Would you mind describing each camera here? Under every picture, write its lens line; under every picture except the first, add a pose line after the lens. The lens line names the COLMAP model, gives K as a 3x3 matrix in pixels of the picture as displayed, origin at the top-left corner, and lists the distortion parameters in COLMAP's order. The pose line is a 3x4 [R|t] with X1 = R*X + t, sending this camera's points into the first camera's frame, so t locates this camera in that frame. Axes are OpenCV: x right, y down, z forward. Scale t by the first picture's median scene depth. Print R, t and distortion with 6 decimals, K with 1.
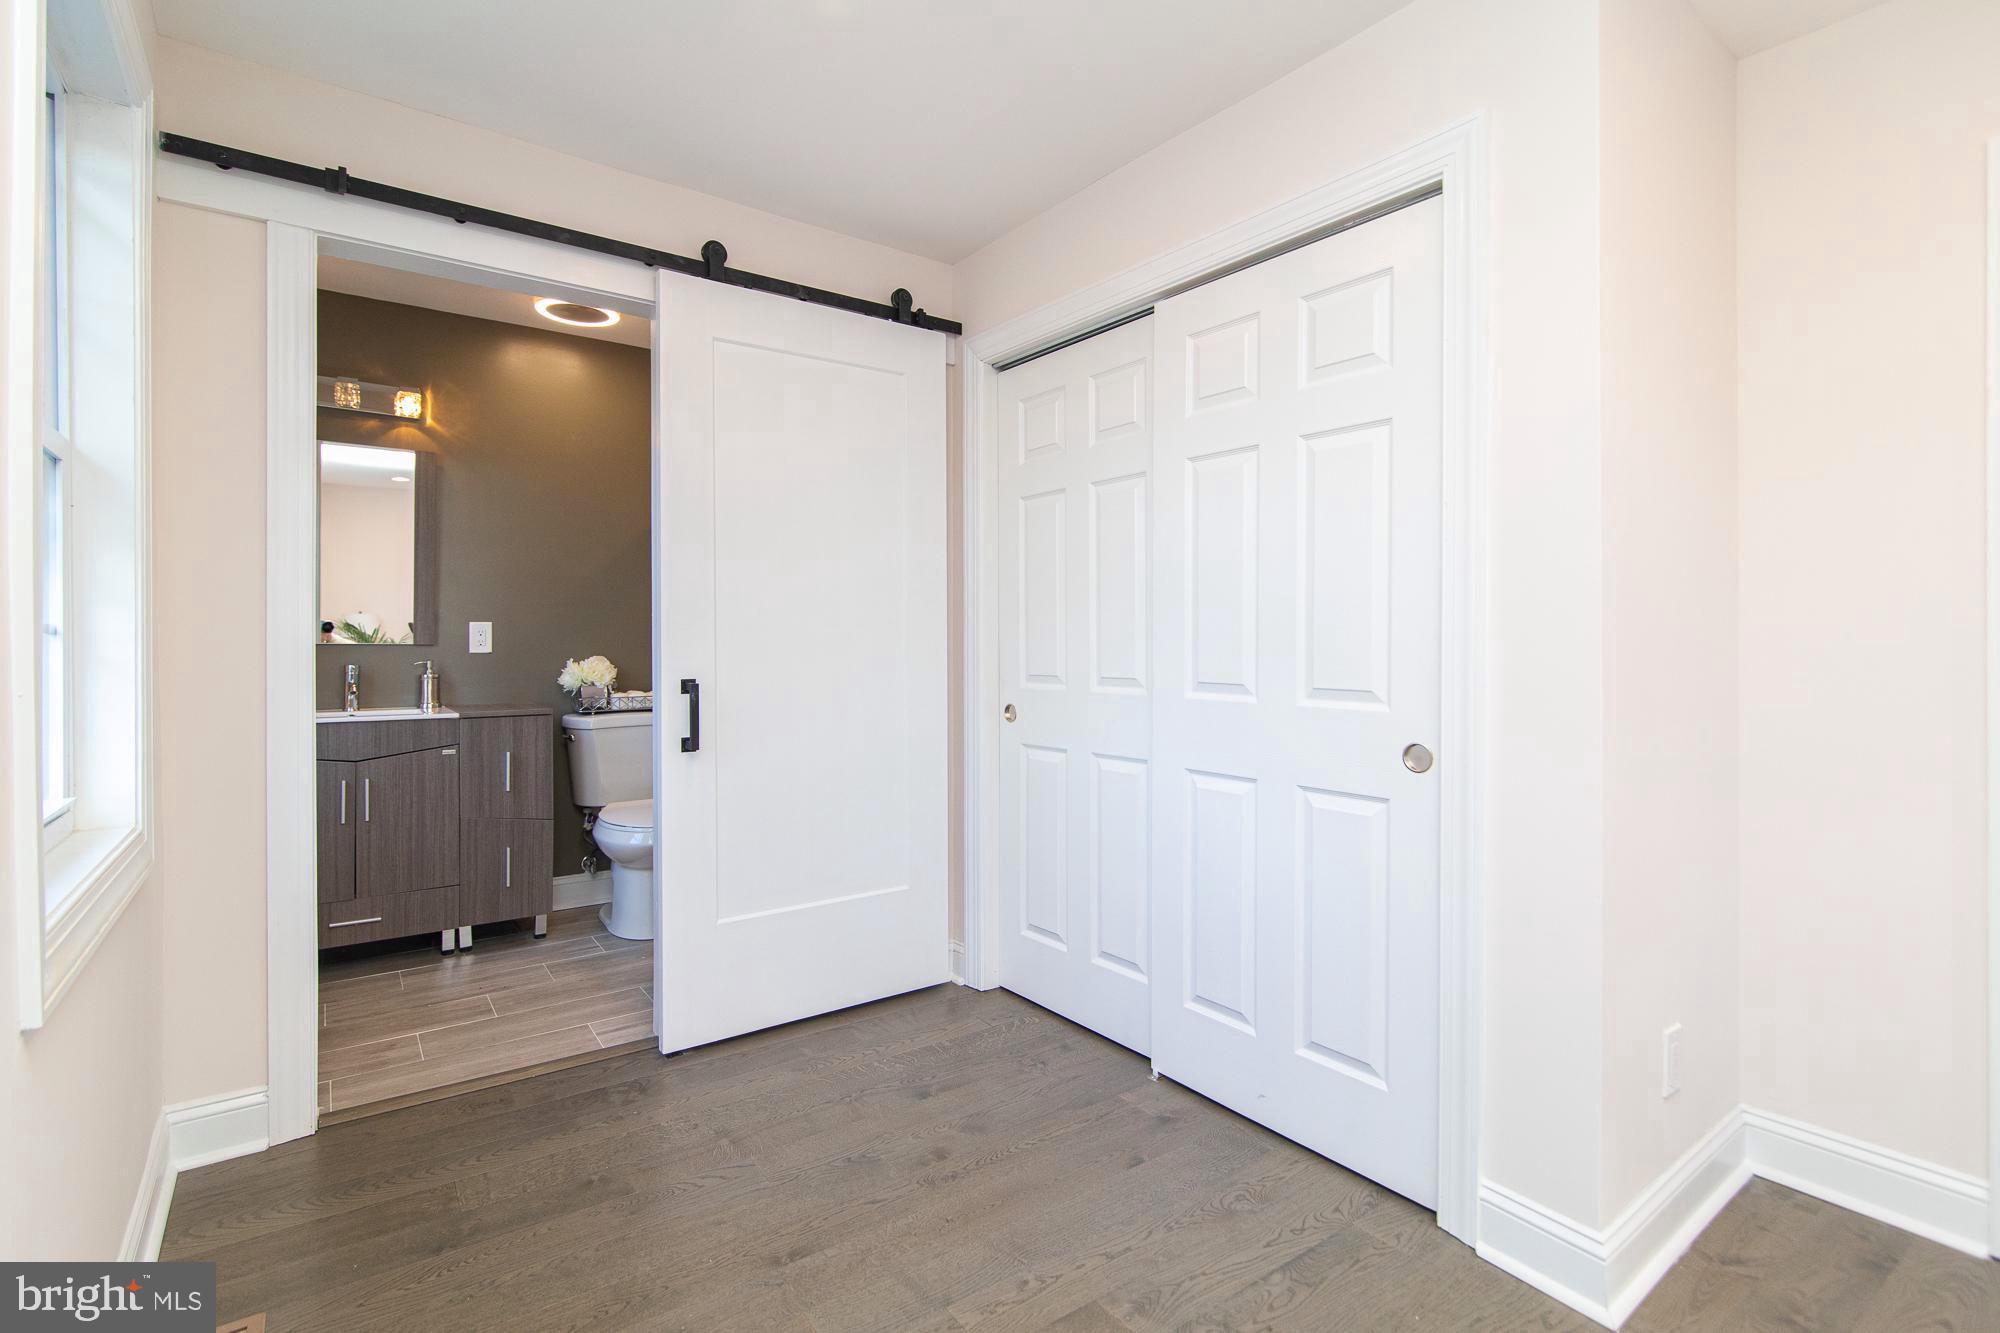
lens RADIAL K [[921.2, 0, 1000.9], [0, 921.2, 644.7], [0, 0, 1]] dist [-0.006437, -0.000285]
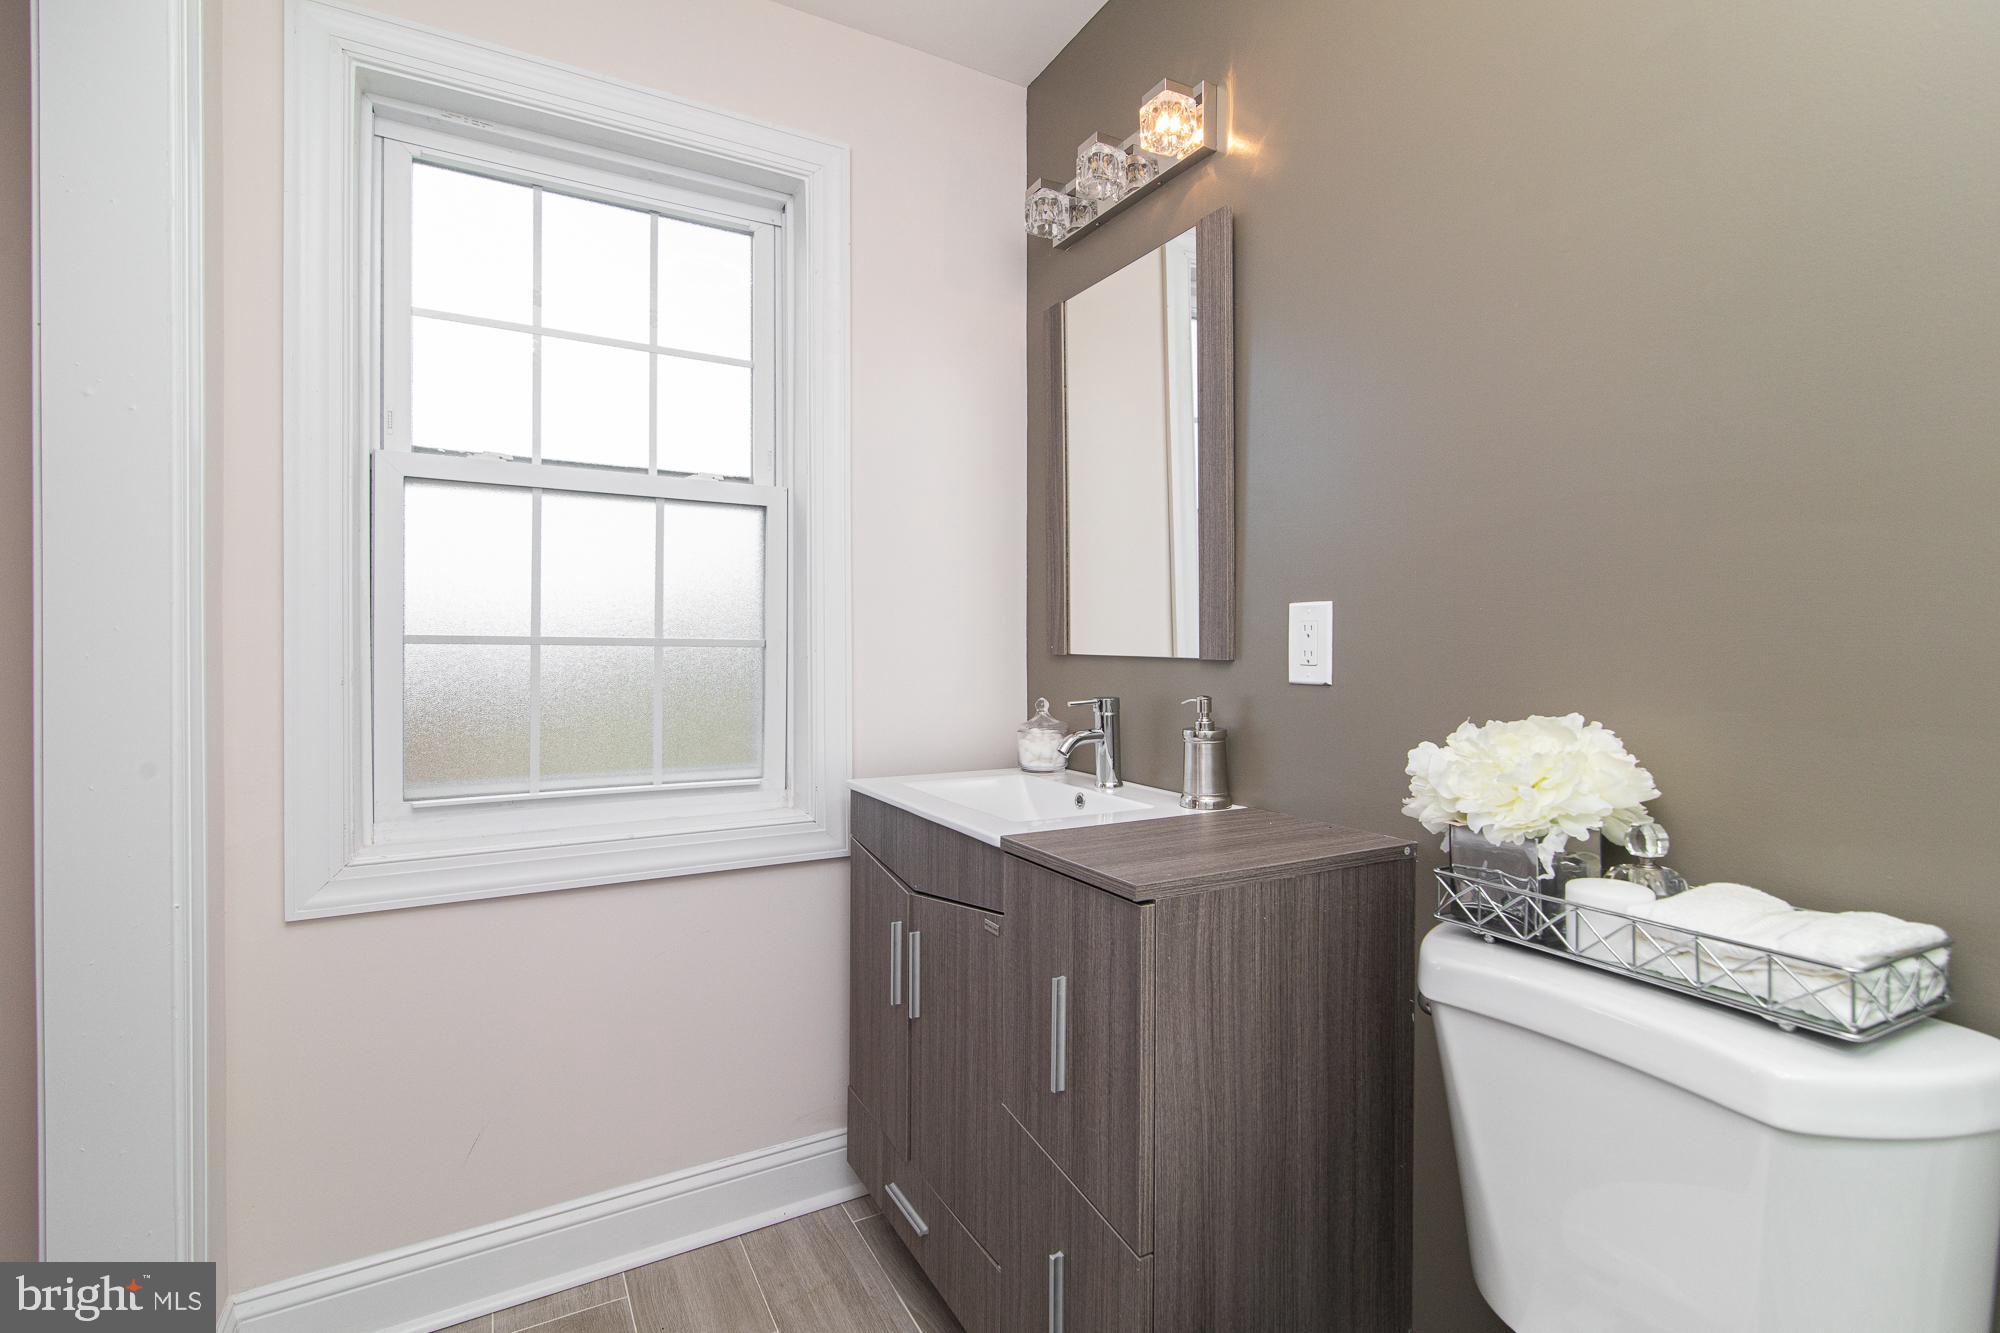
lens RADIAL K [[921.2, 0, 982.5], [0, 921.2, 642.0], [0, 0, 1]] dist [-0.006437, -0.000285]
pose [[-0.134588, 0.000574, -0.990901, -0.226719], [-0.006396, 0.999978, 0.001448, -0.010117], [0.990881, 0.006533, -0.134581, 1.195850]]
